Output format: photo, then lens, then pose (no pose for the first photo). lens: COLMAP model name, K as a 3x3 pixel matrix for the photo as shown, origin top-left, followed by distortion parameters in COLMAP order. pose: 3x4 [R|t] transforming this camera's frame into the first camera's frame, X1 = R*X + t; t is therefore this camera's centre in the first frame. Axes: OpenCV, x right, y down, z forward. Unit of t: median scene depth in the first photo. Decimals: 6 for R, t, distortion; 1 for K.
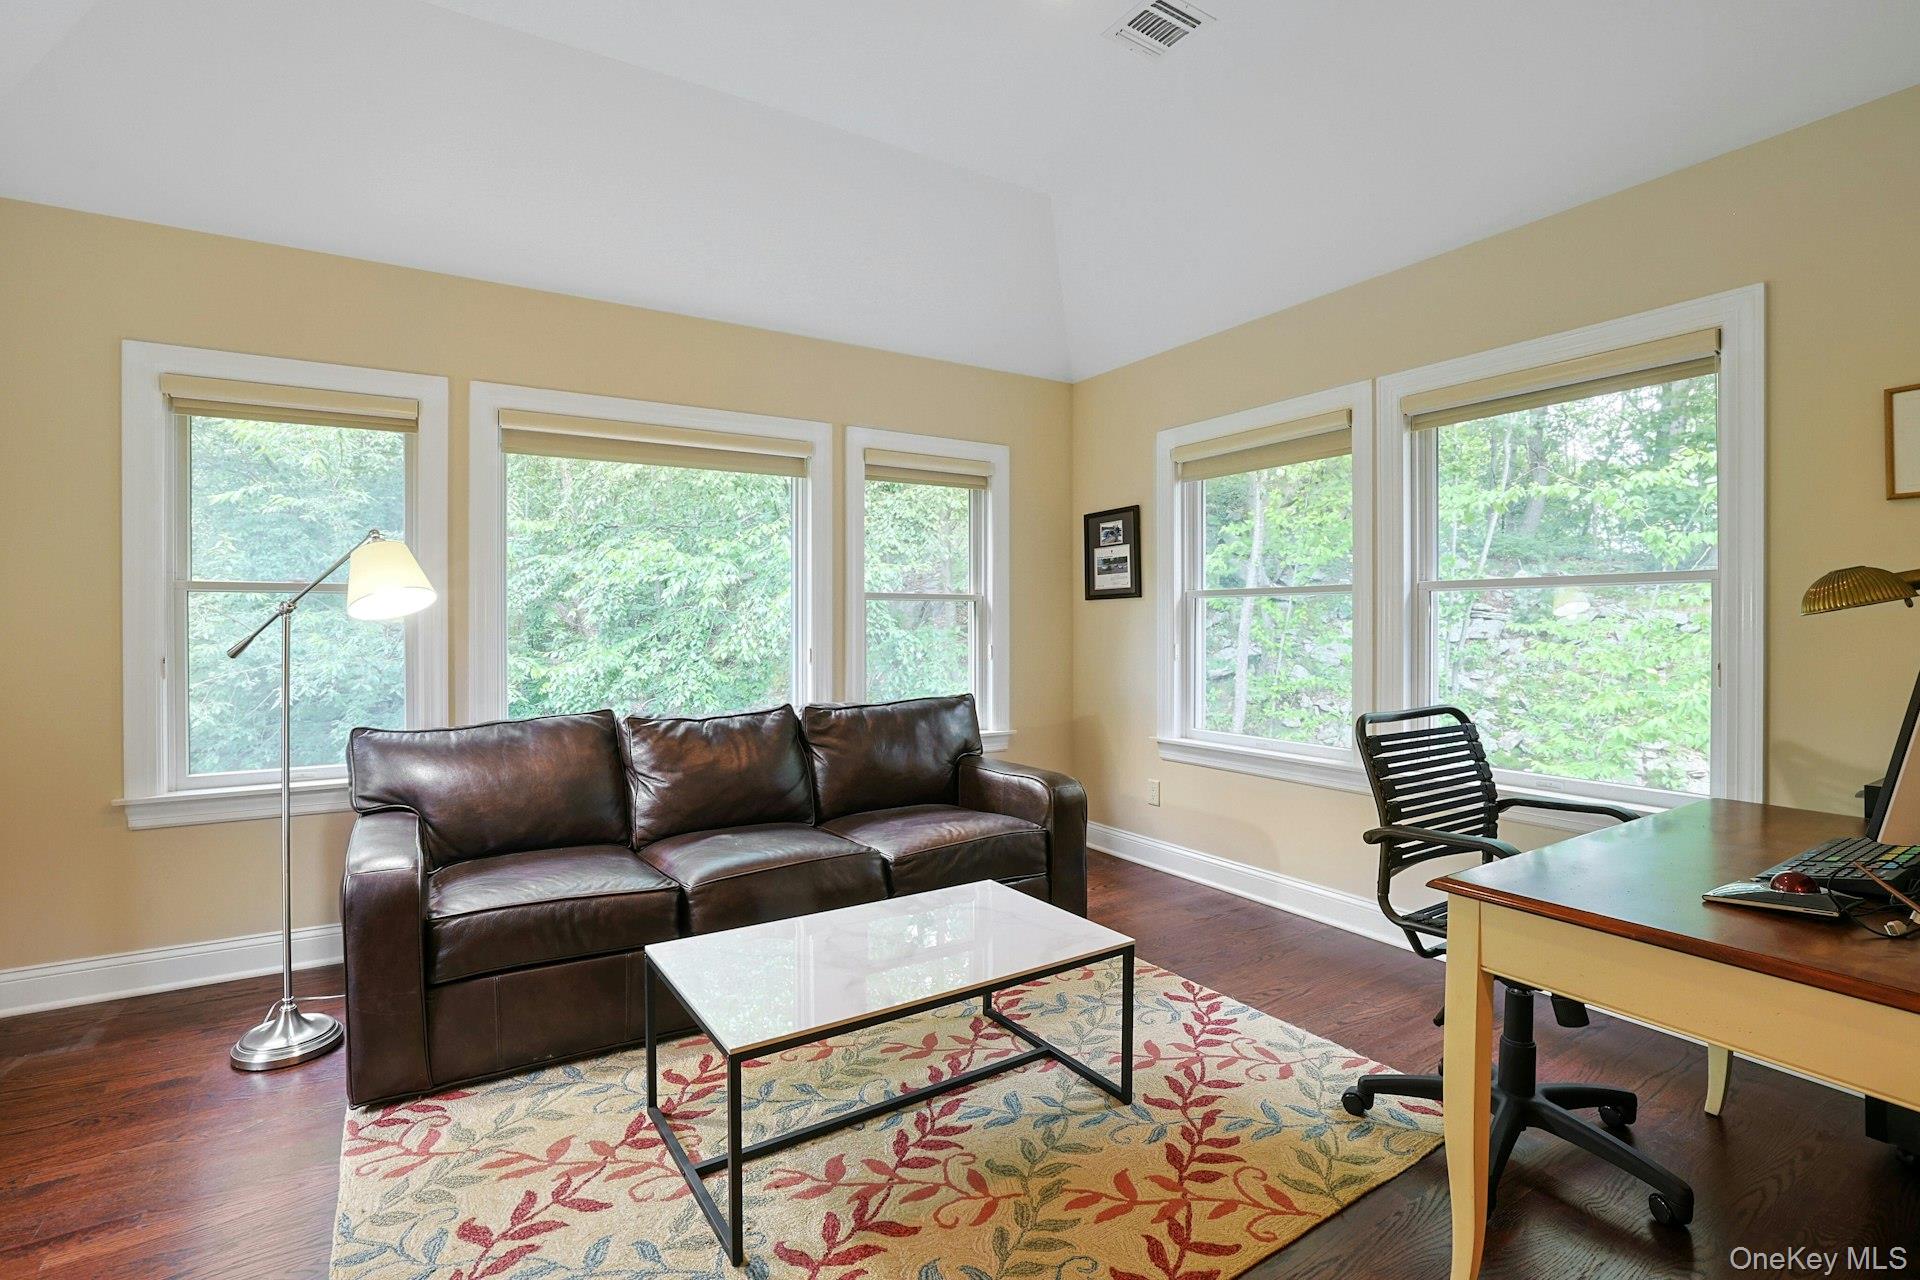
lens RADIAL K [[898.6, 0, 959.2], [0, 898.6, 616.2], [0, 0, 1]] dist [-0.022355, 0.000073]
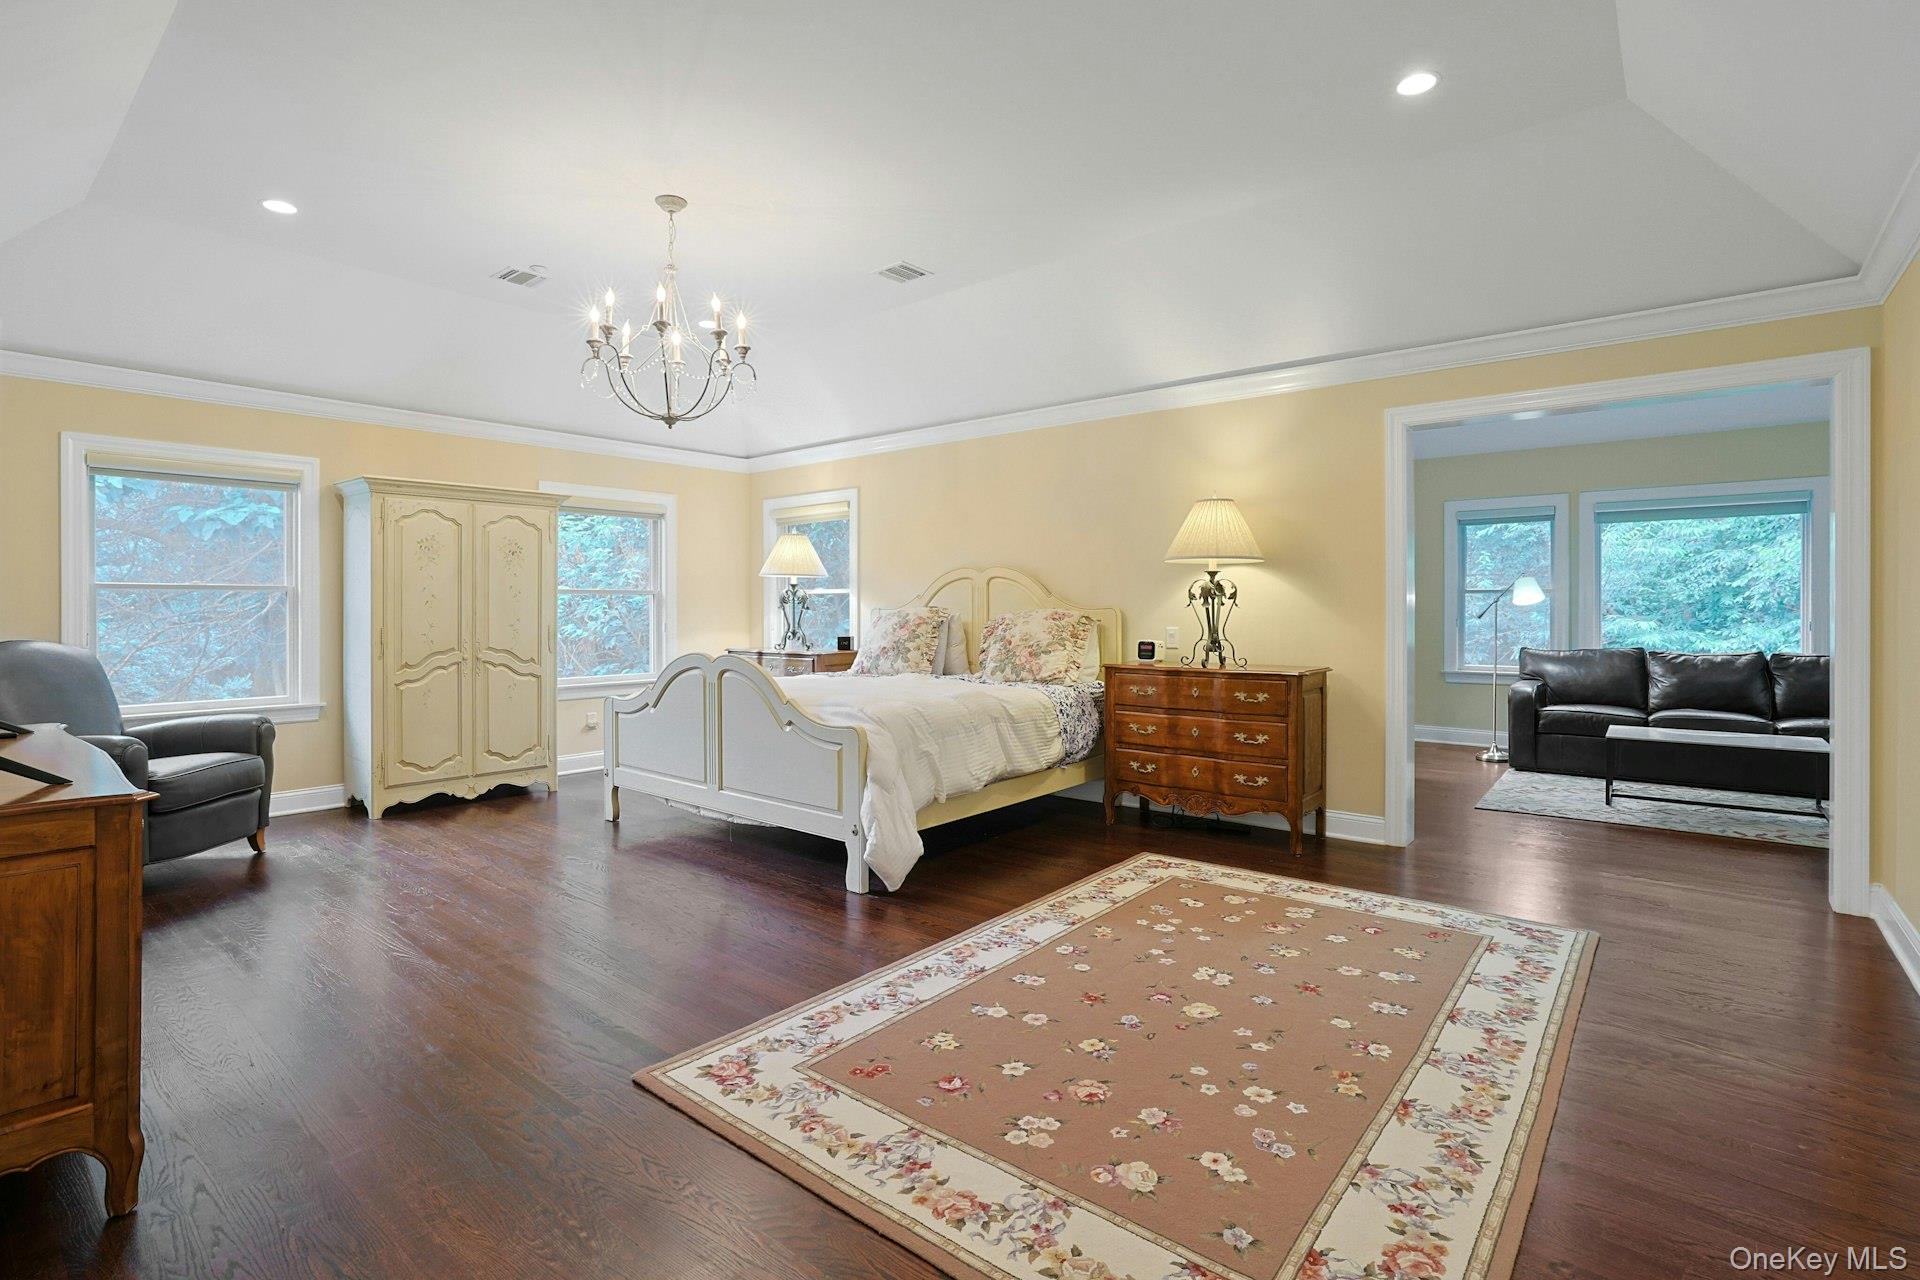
lens RADIAL K [[898.6, 0, 959.2], [0, 898.6, 616.2], [0, 0, 1]] dist [-0.022355, 0.000073]
pose [[0.326940, 0.009850, -0.944994, 1.039865], [0.008735, 0.999871, 0.013444, -0.009466], [0.945005, -0.012649, 0.326812, -1.172493]]
